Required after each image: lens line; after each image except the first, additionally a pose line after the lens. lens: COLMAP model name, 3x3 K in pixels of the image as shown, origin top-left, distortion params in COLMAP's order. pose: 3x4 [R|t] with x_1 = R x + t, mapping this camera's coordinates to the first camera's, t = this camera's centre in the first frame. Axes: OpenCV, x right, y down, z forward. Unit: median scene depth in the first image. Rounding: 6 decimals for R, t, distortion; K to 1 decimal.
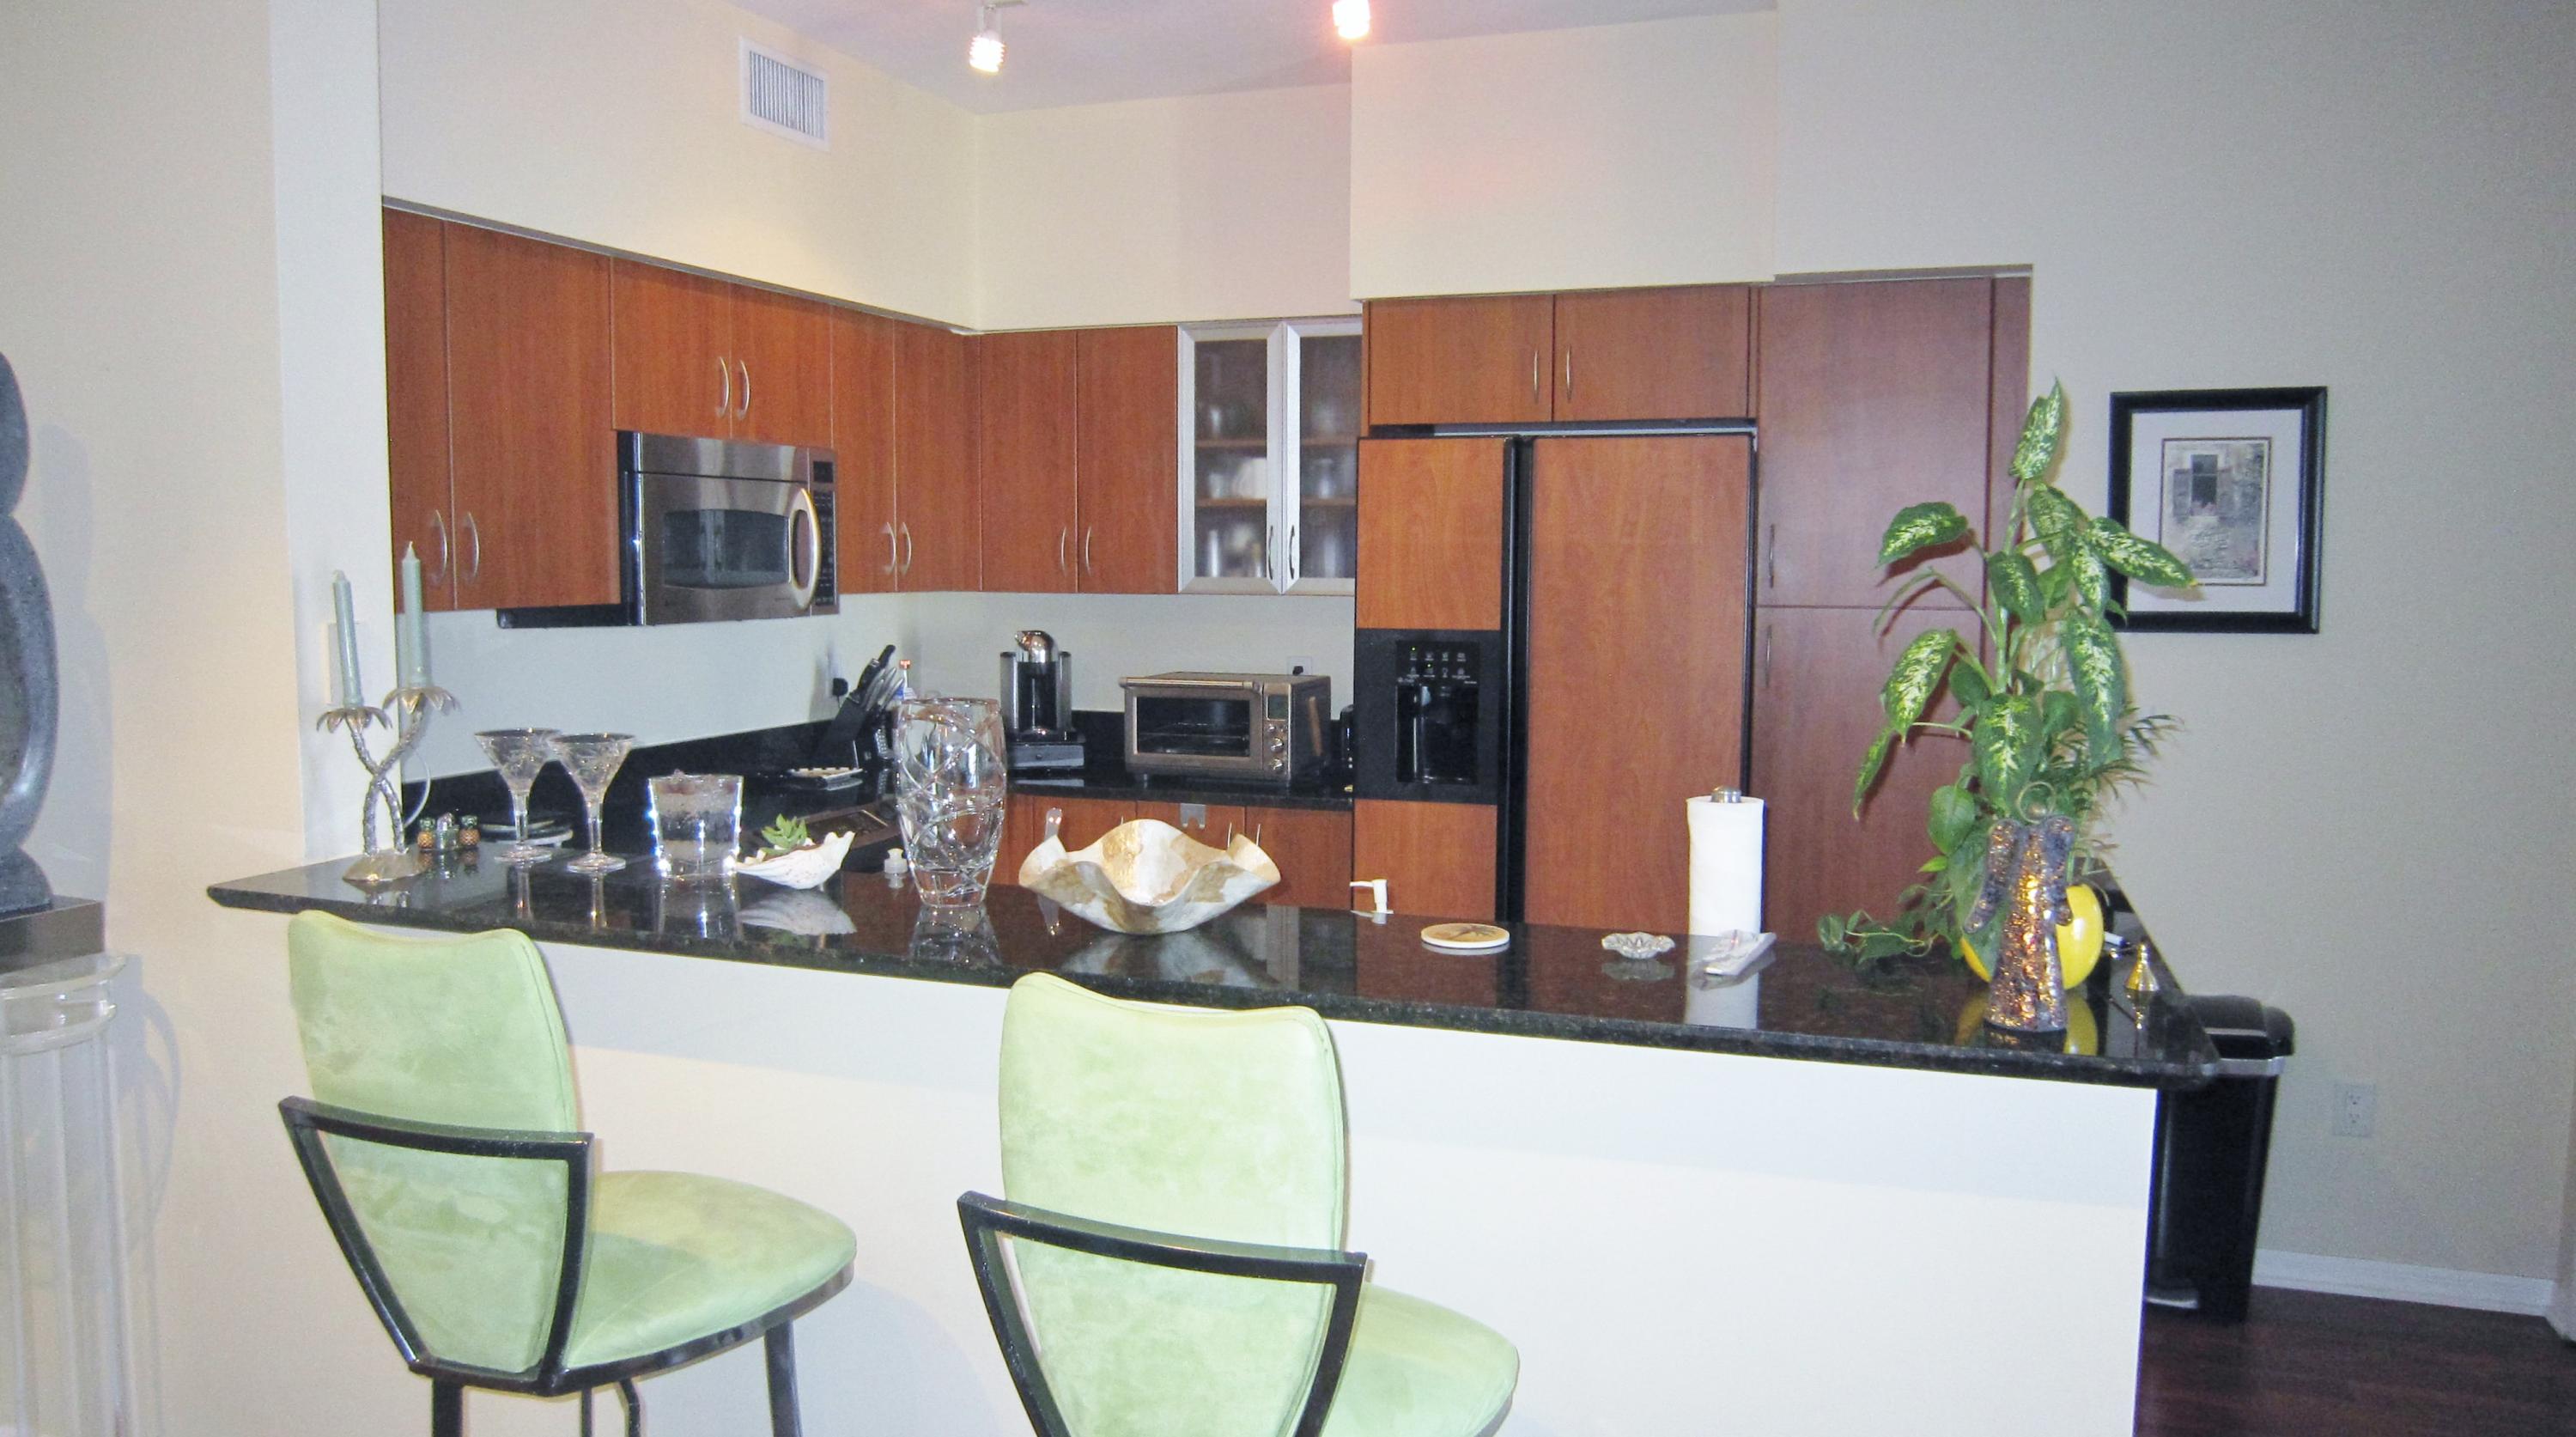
lens RADIAL K [[1814.8, 0, 1284.5], [0, 1814.8, 707.4], [0, 0, 1]] dist [-0.049427, 0.008691]
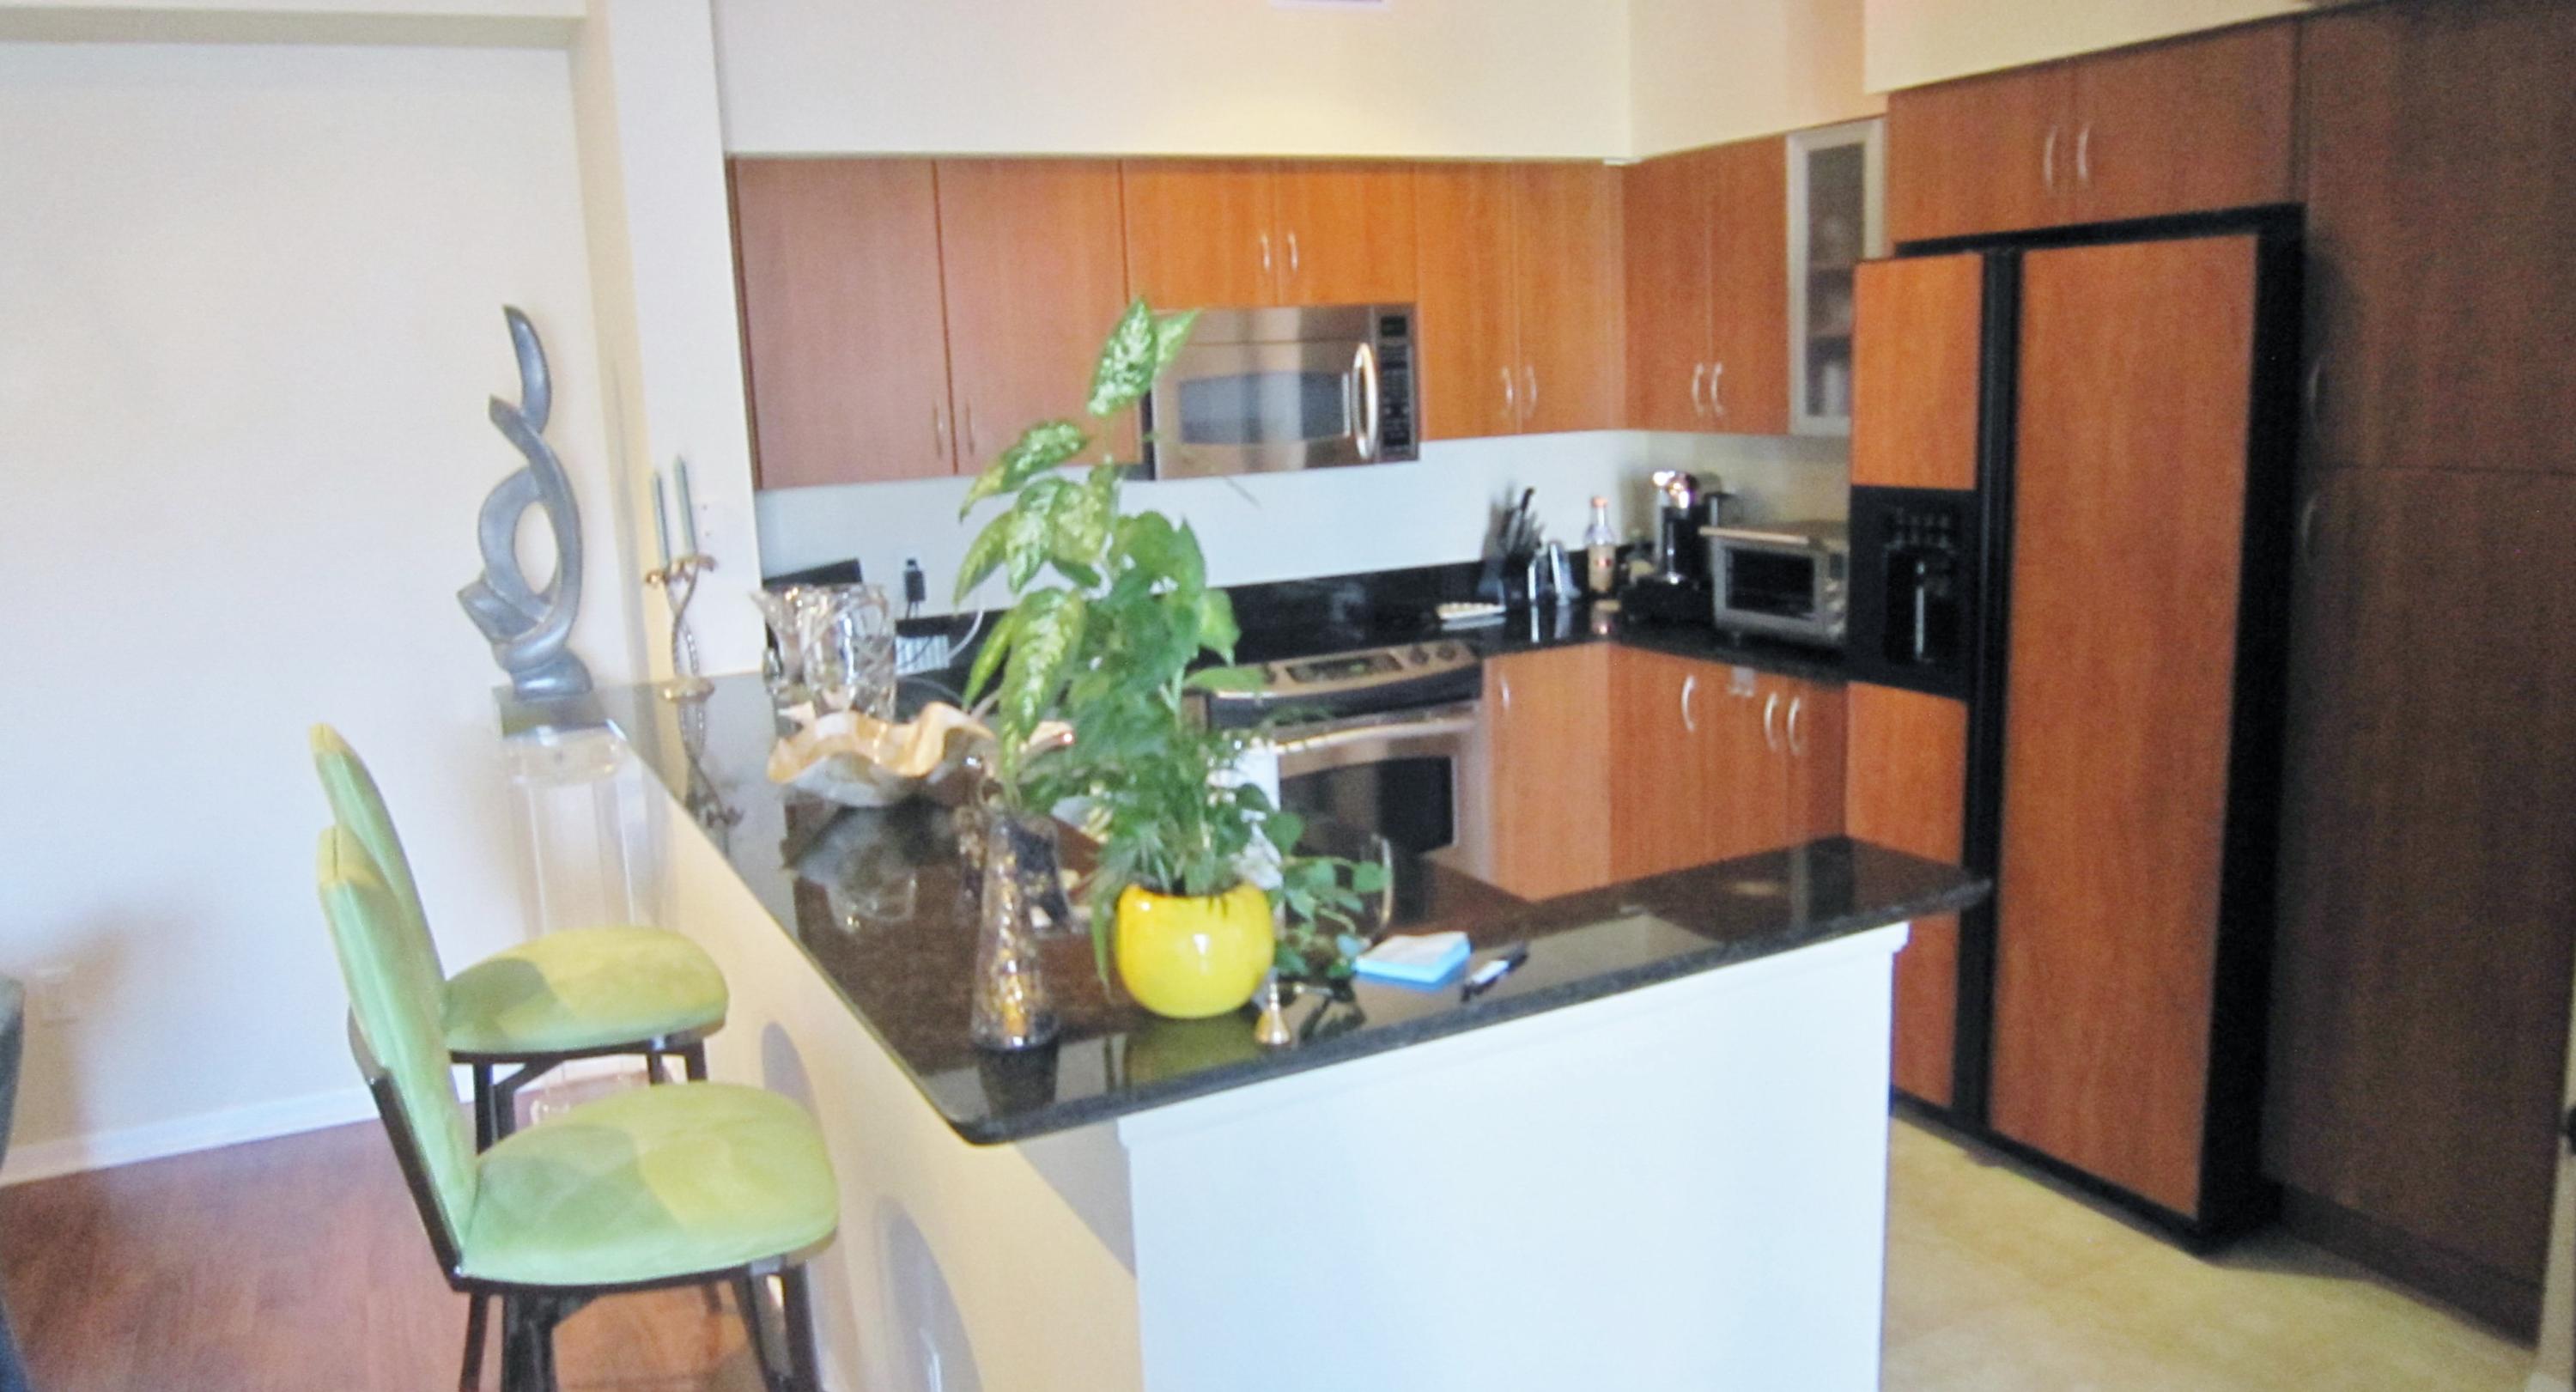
lens RADIAL K [[1835.2, 0, 1300.8], [0, 1835.2, 690.7], [0, 0, 1]] dist [-0.062605, 0.010934]
pose [[0.728015, 0.087296, -0.679980, 0.446487], [-0.012673, 0.993404, 0.113965, -0.040811], [0.685444, -0.074350, 0.724320, 0.177185]]
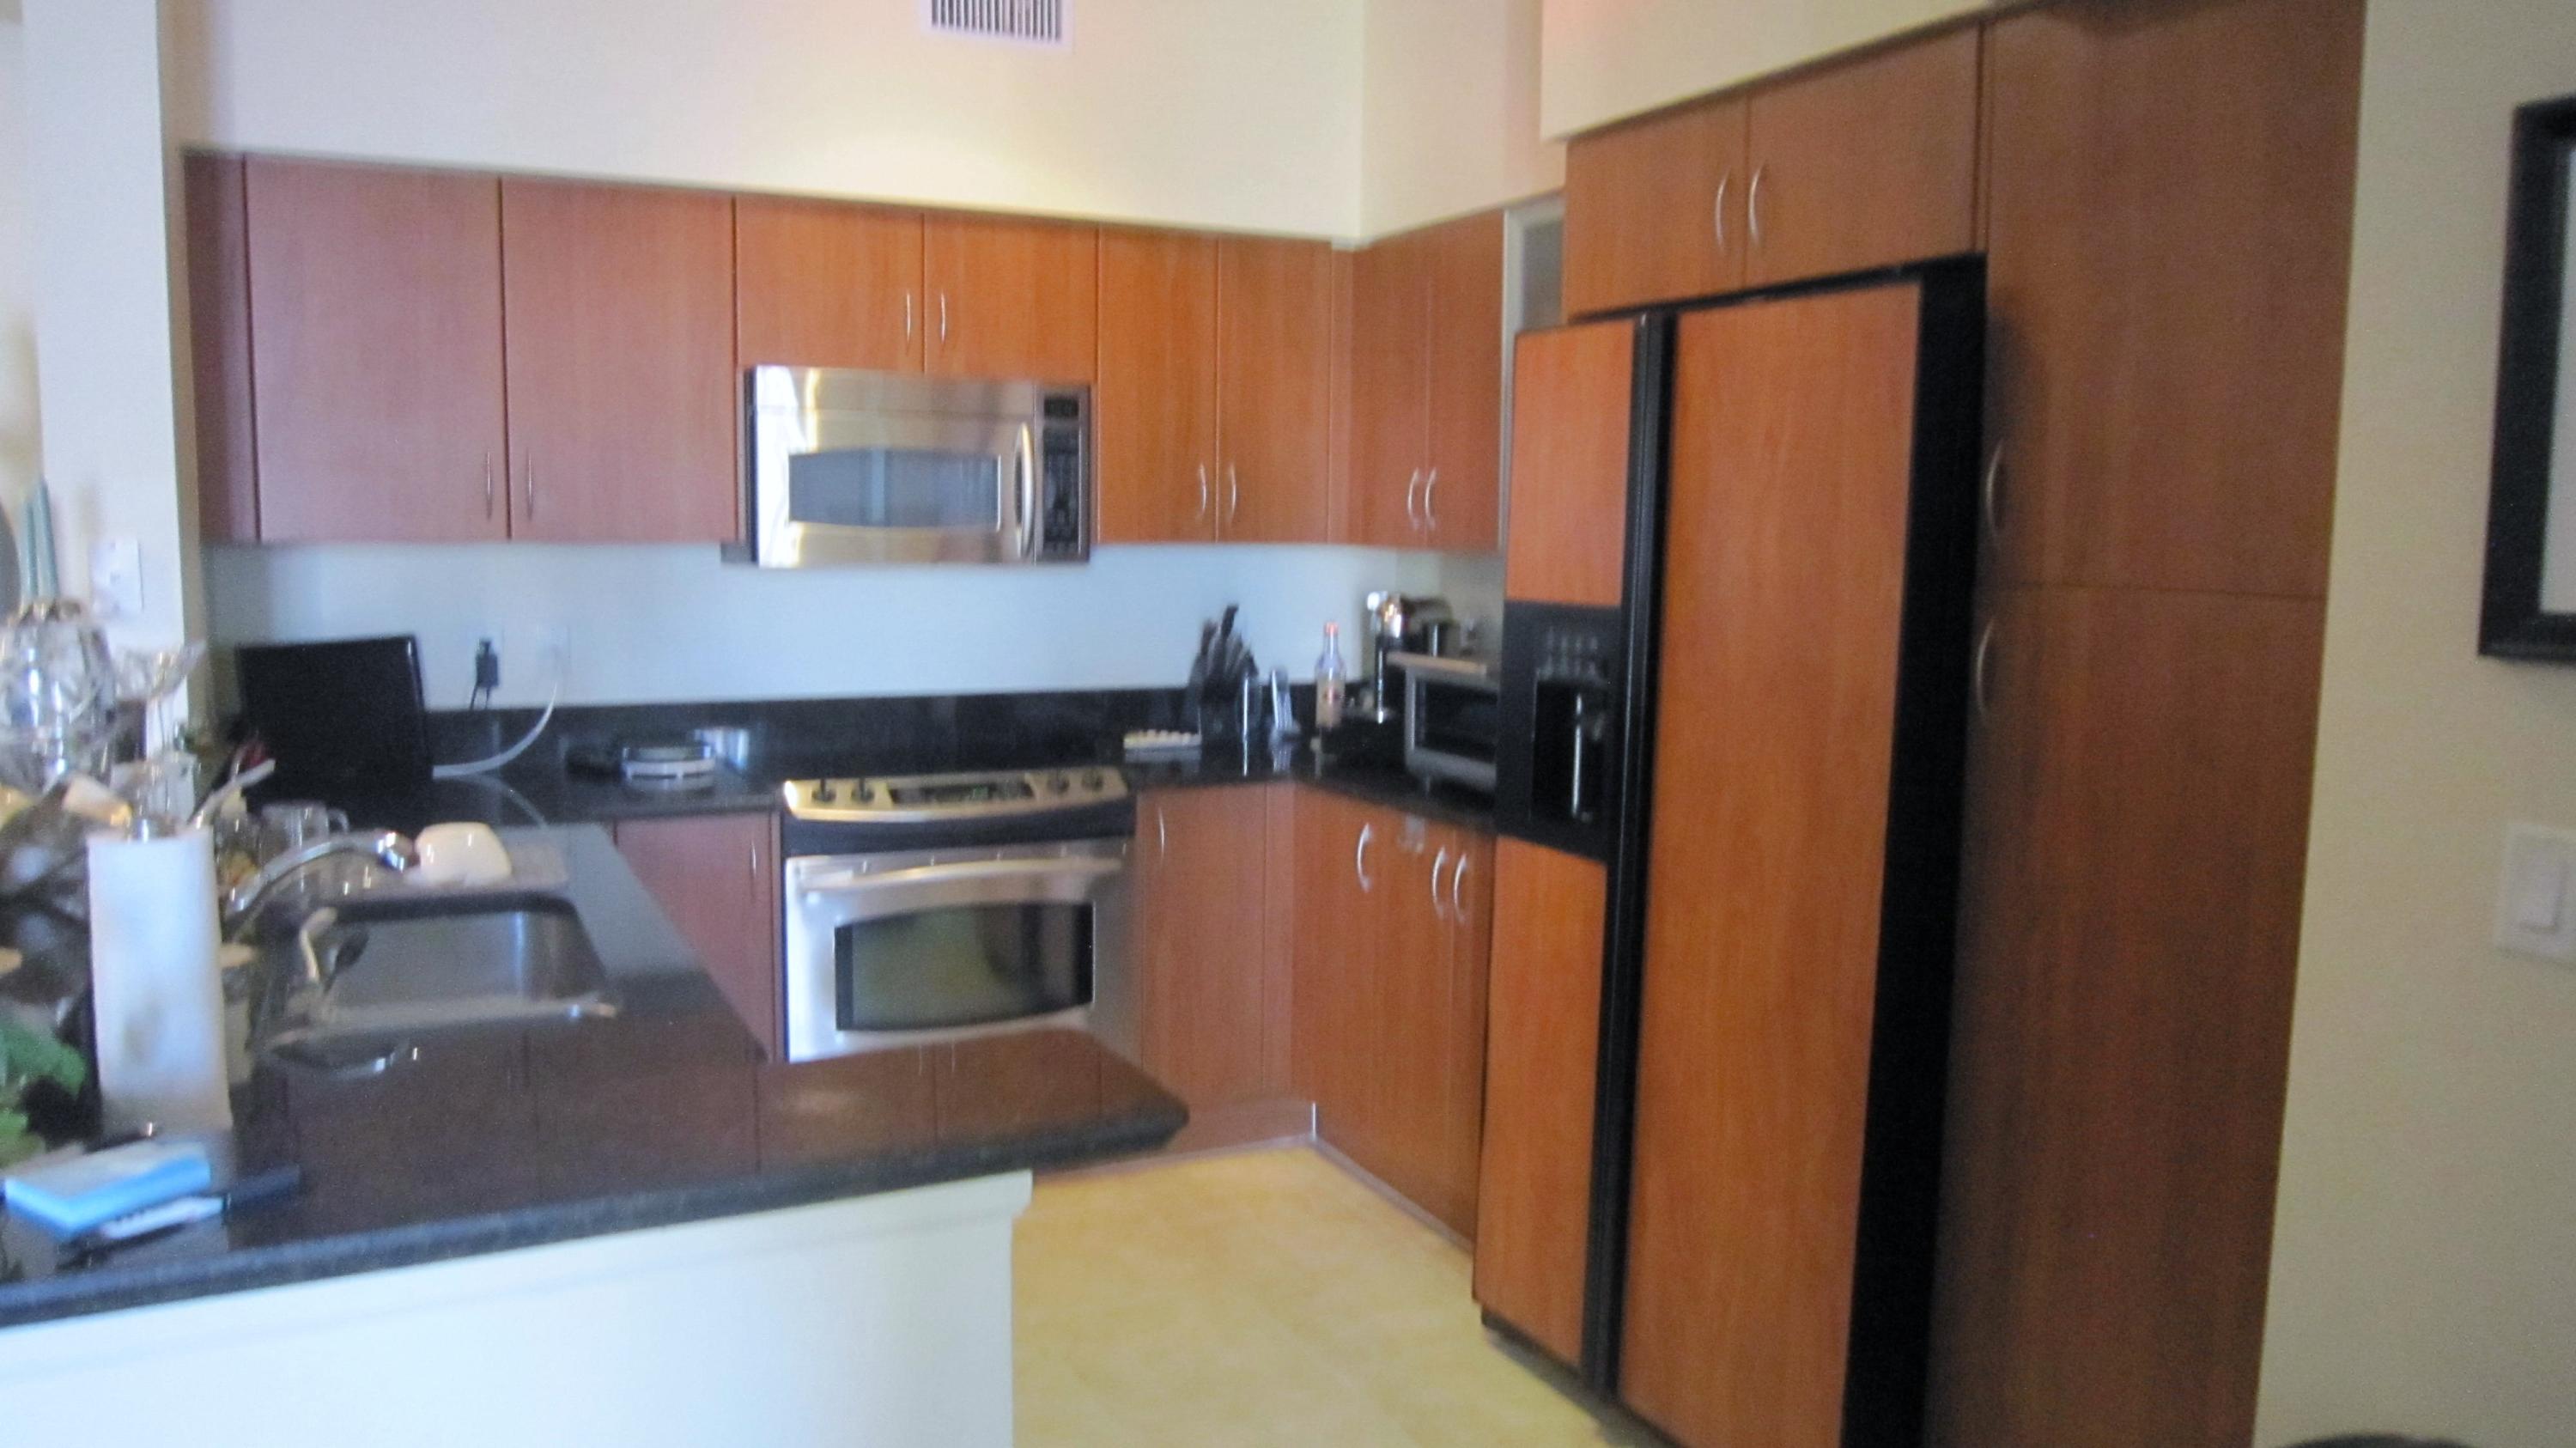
lens RADIAL K [[1814.7, 0, 1286.1], [0, 1814.7, 714.2], [0, 0, 1]] dist [-0.049427, 0.008691]
pose [[0.724713, 0.079274, -0.684476, 0.471886], [-0.069784, 0.996697, 0.041548, -0.021426], [0.685508, 0.017655, 0.727851, 0.409045]]
